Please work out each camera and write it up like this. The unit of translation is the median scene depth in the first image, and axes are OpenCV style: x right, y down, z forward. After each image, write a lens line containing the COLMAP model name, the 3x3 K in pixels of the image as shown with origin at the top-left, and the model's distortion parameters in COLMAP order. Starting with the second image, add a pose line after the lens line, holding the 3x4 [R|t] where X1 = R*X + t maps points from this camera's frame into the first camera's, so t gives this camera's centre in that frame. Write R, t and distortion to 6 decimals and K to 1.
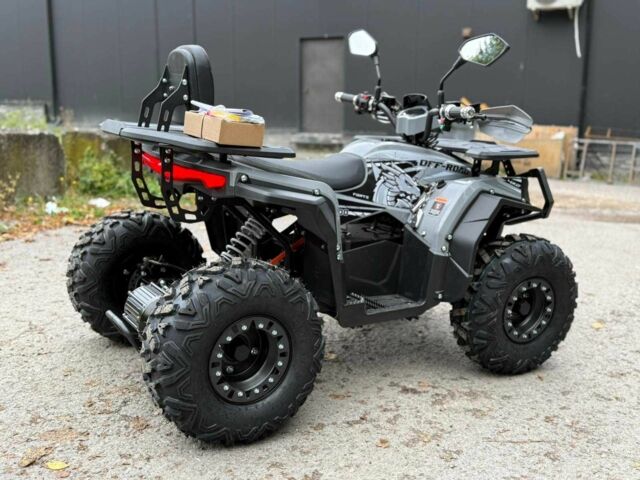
lens RADIAL K [[694.9, 0, 323.1], [0, 694.9, 242.1], [0, 0, 1]] dist [0.181737, -0.404004]
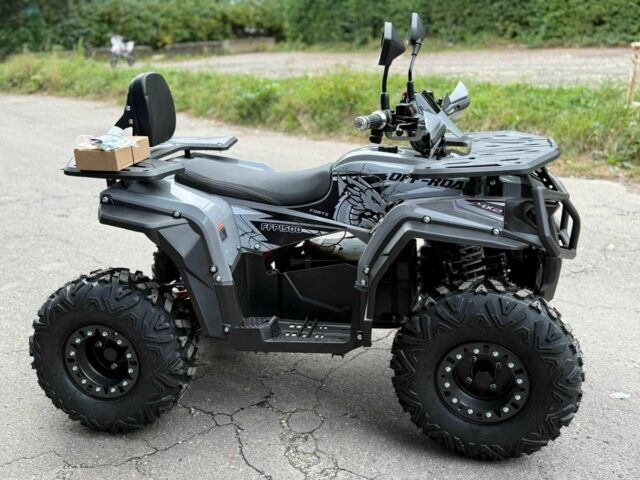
lens RADIAL K [[694.9, 0, 323.1], [0, 694.9, 242.1], [0, 0, 1]] dist [0.181737, -0.404004]
pose [[0.696270, 0.097511, -0.711125, 0.701474], [-0.052567, 0.994996, 0.084966, -0.103865], [0.715852, -0.021778, 0.697912, 0.356210]]
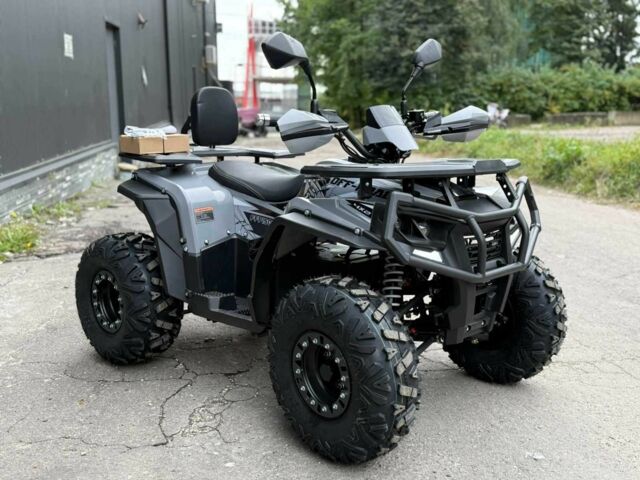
lens RADIAL K [[694.9, 0, 323.1], [0, 694.9, 242.1], [0, 0, 1]] dist [0.181737, -0.404004]
pose [[0.213129, 0.095144, -0.972380, 1.035824], [-0.187784, 0.980681, 0.054798, -0.083809], [0.958808, 0.170919, 0.226878, 0.811007]]
